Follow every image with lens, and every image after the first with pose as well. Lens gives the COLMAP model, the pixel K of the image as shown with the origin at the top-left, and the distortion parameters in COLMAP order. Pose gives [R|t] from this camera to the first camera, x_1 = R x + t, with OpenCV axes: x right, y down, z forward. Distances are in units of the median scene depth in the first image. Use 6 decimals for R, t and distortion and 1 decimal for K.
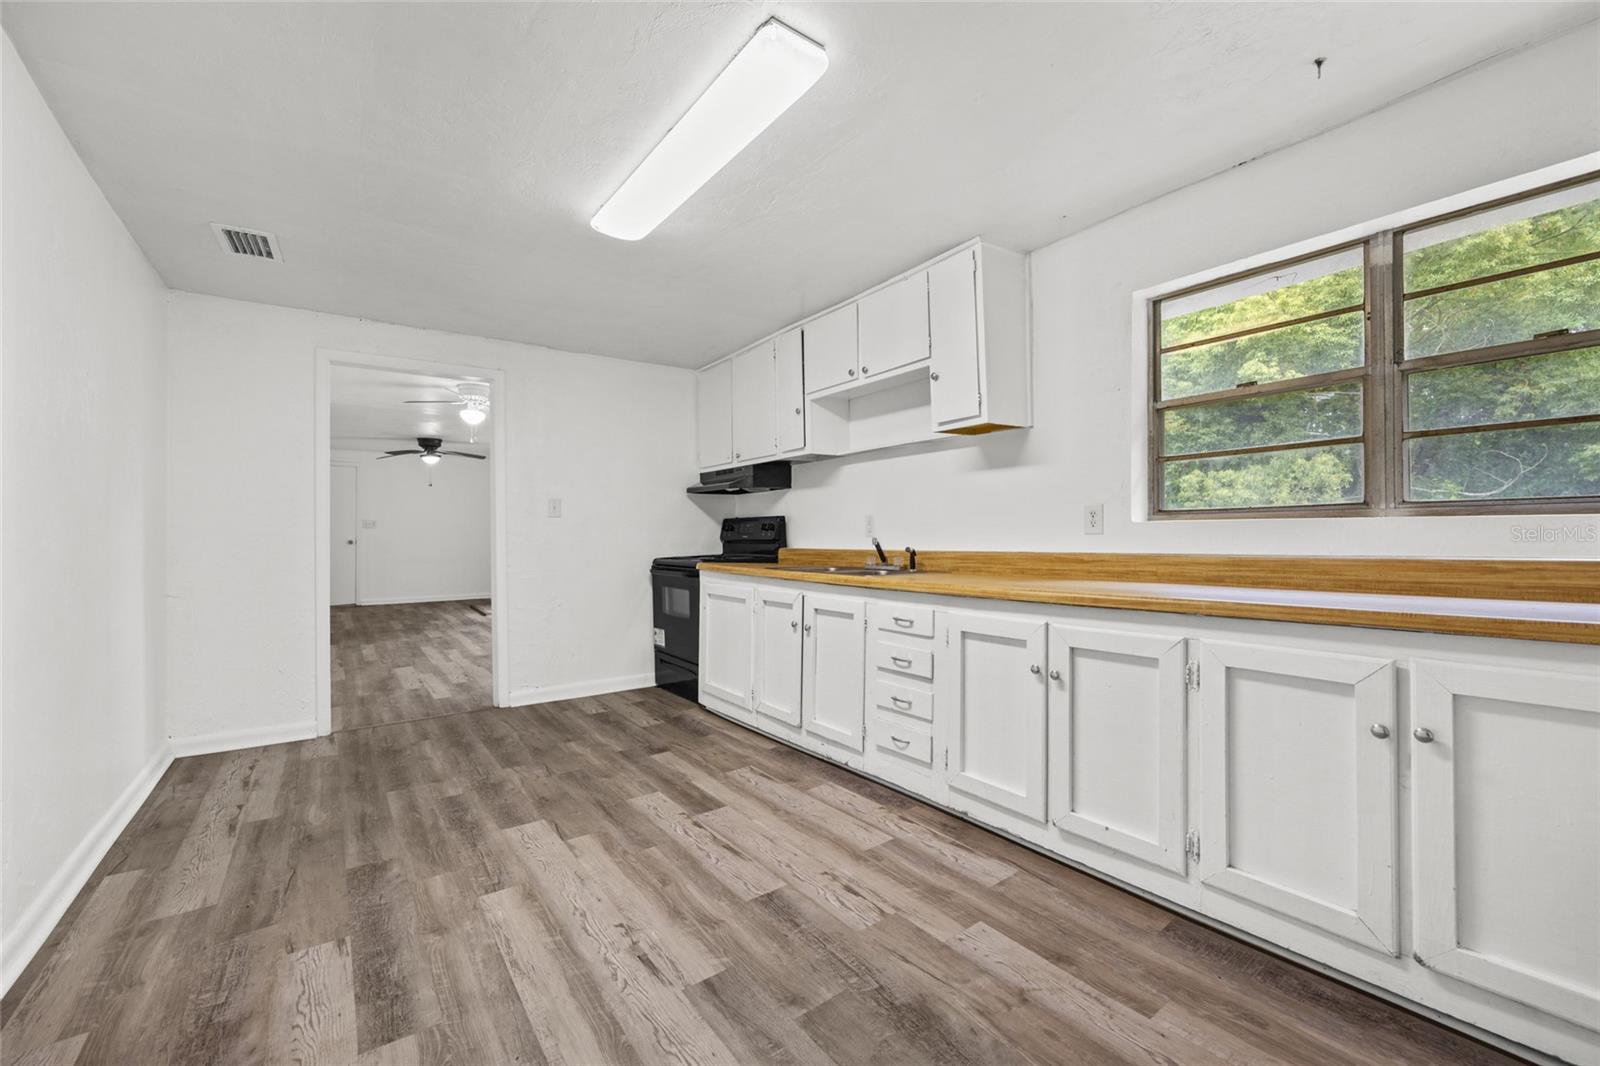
lens RADIAL K [[641.6, 0, 797.3], [0, 641.6, 530.9], [0, 0, 1]] dist [-0.003447, 0.000016]
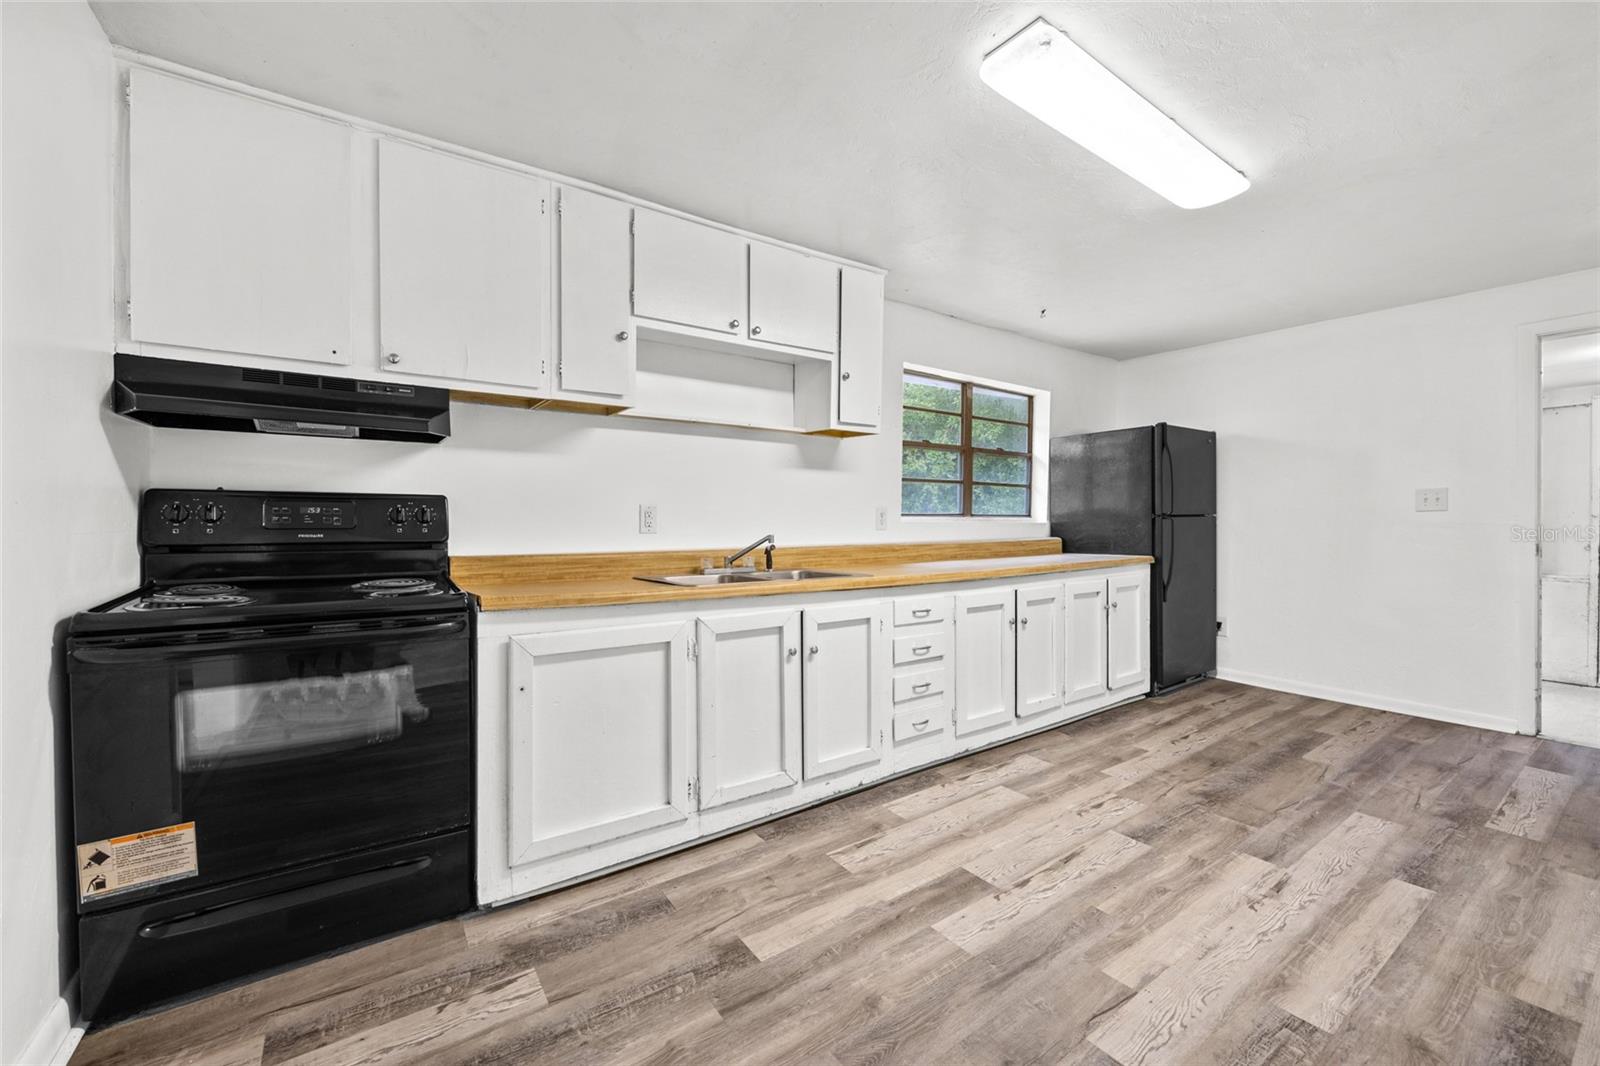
lens RADIAL K [[641.6, 0, 794.9], [0, 641.6, 533.8], [0, 0, 1]] dist [-0.003447, 0.000016]
pose [[0.022864, -0.013438, 0.999648, -0.992566], [-0.010372, 0.999853, 0.013678, -0.003802], [-0.999685, -0.010682, 0.022721, 1.288595]]
